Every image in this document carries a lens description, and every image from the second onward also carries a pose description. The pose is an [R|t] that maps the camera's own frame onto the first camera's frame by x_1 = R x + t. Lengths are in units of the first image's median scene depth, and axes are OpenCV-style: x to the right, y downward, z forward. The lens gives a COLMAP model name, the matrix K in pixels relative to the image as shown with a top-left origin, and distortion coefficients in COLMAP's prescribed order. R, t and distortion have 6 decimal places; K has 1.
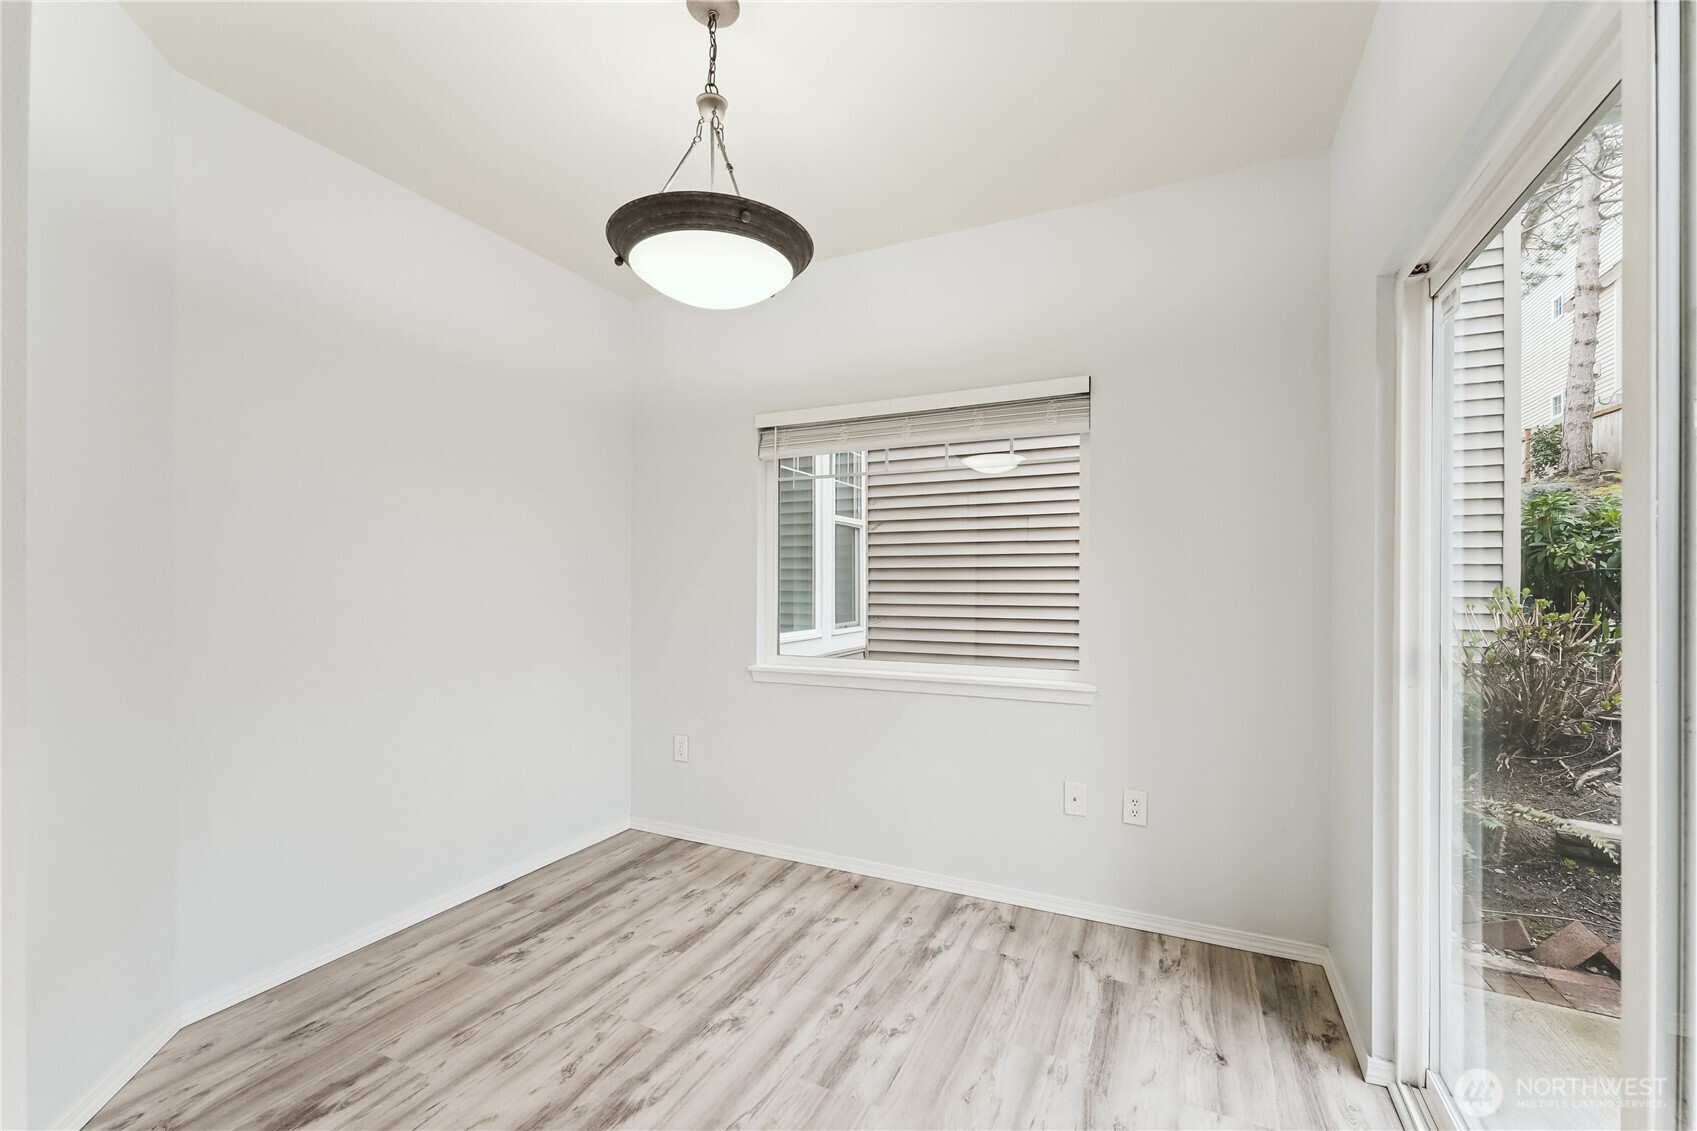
lens RADIAL K [[695.9, 0, 858.2], [0, 695.9, 581.1], [0, 0, 1]] dist [0.001701, 0.000198]
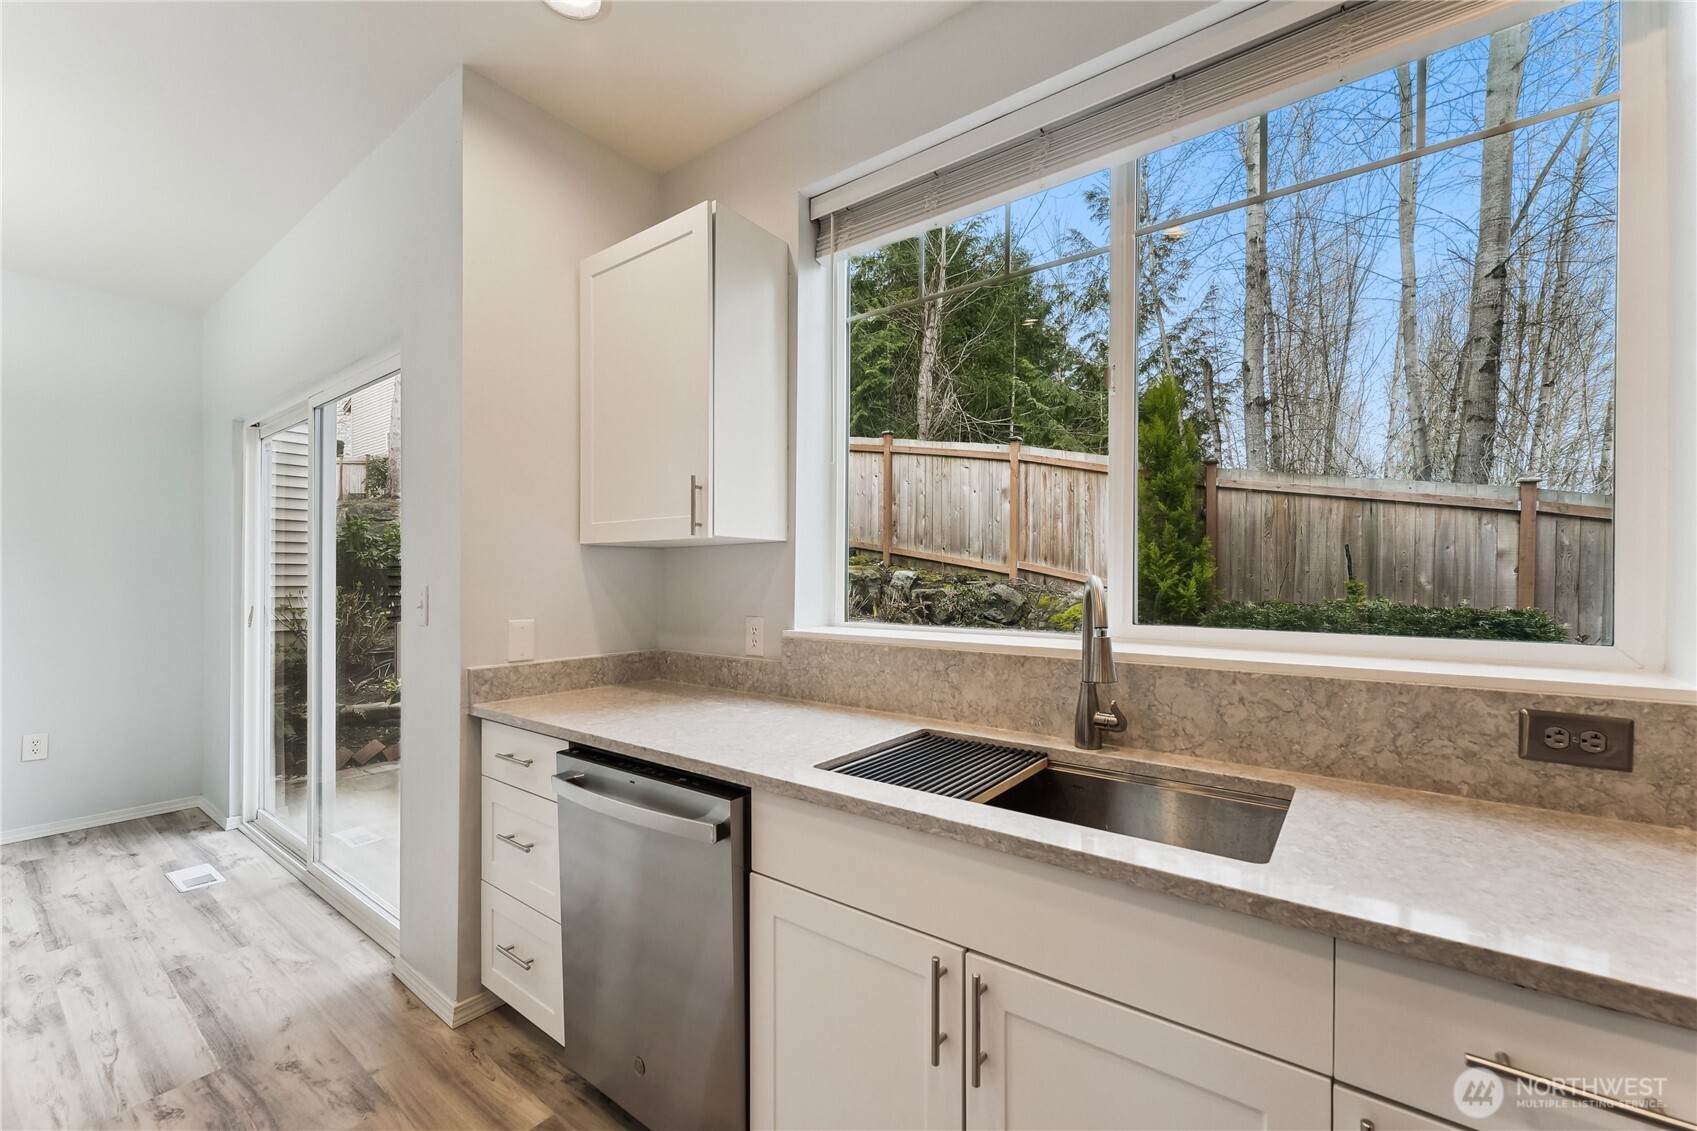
lens RADIAL K [[695.9, 0, 849.8], [0, 695.9, 578.7], [0, 0, 1]] dist [0.001701, 0.000198]
pose [[0.212328, -0.000367, 0.977198, -0.688305], [-0.004828, 0.999987, 0.001424, -0.000566], [-0.977187, -0.005020, 0.212323, -0.953346]]
